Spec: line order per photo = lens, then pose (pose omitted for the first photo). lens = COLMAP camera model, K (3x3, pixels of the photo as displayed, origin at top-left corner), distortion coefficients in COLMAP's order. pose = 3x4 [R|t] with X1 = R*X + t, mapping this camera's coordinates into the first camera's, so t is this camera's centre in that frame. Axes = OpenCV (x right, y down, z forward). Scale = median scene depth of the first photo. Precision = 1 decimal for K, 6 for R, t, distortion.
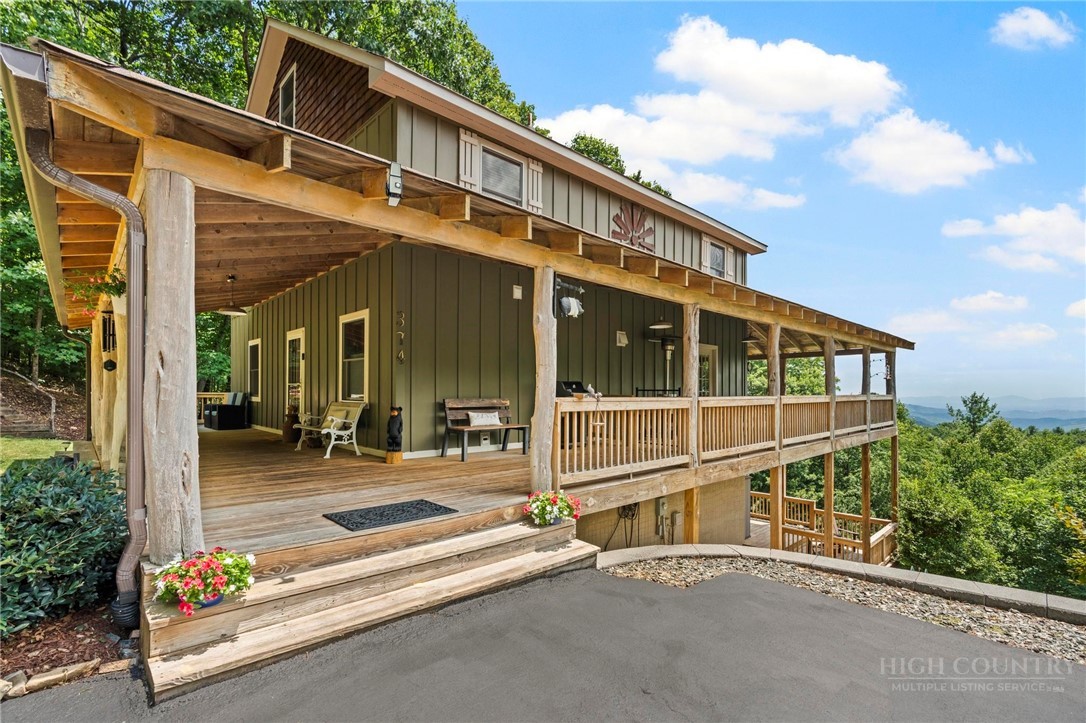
lens RADIAL K [[490.0, 0, 530.5], [0, 490.0, 390.7], [0, 0, 1]] dist [-0.004812, 0.001162]
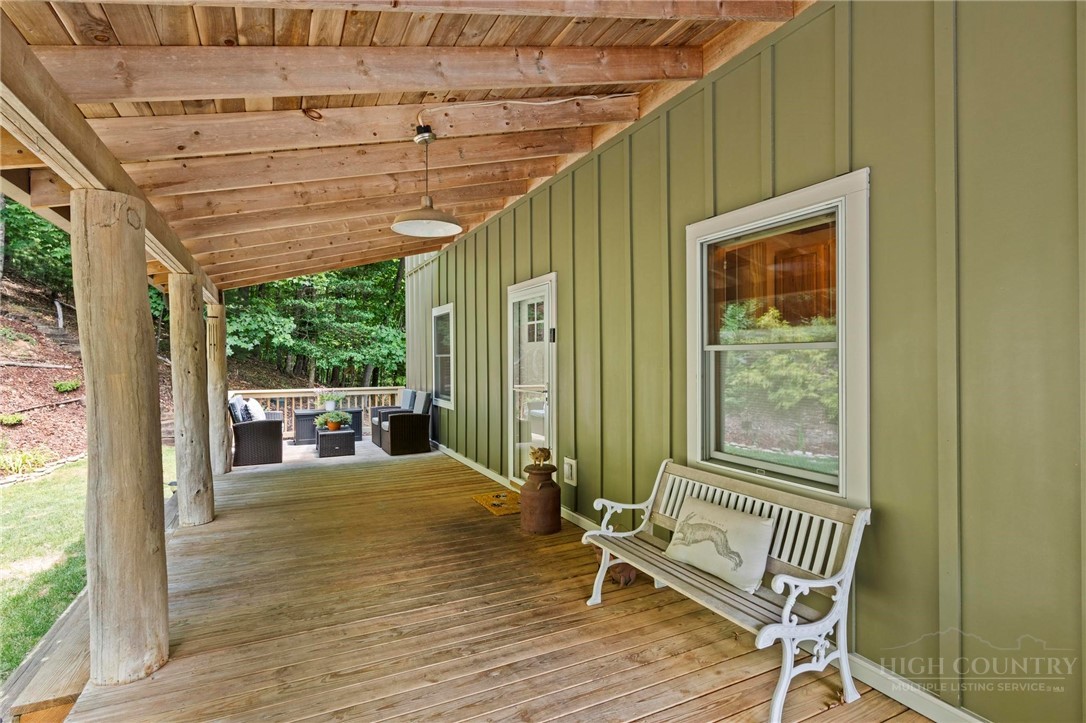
lens RADIAL K [[529.4, 0, 544.7], [0, 529.4, 364.5], [0, 0, 1]] dist [0.002521, -0.000366]
pose [[0.961441, -0.008850, -0.274869, -0.276366], [0.012619, 0.999849, 0.011949, -0.040073], [0.274722, -0.014957, 0.961407, 0.425543]]
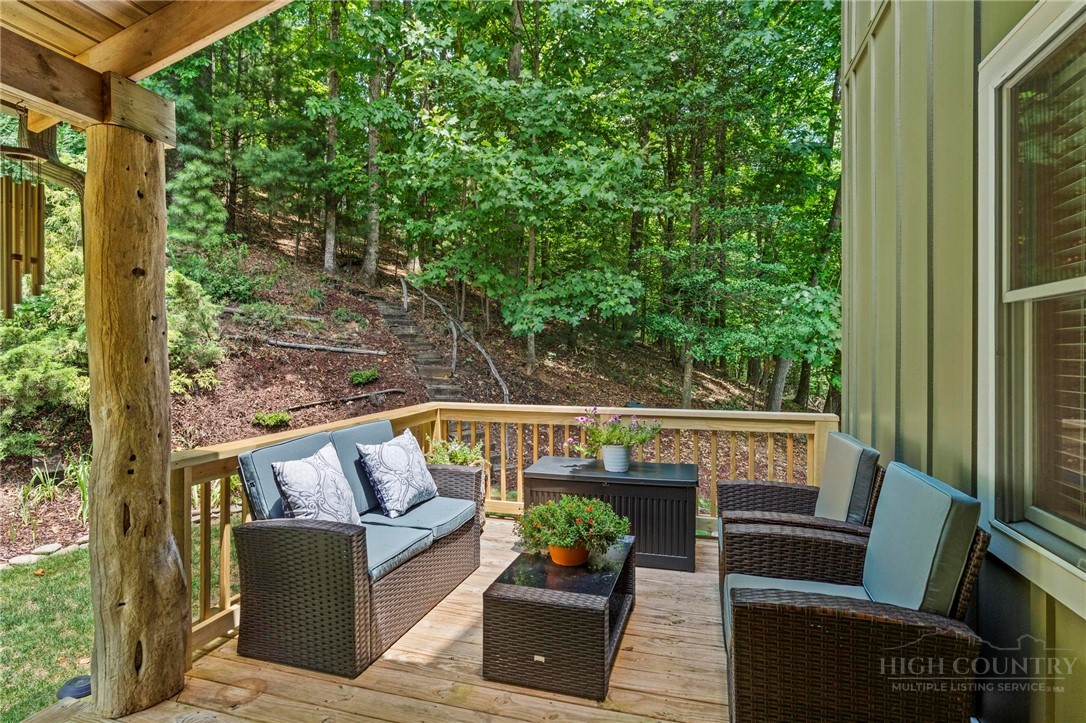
lens RADIAL K [[564.6, 0, 545.6], [0, 564.6, 360.6], [0, 0, 1]] dist [-0.005111, -0.000129]
pose [[0.518080, 0.002043, -0.855330, -0.533188], [0.005748, 0.999966, 0.005870, -0.028181], [0.855313, -0.007957, 0.518050, 0.857673]]
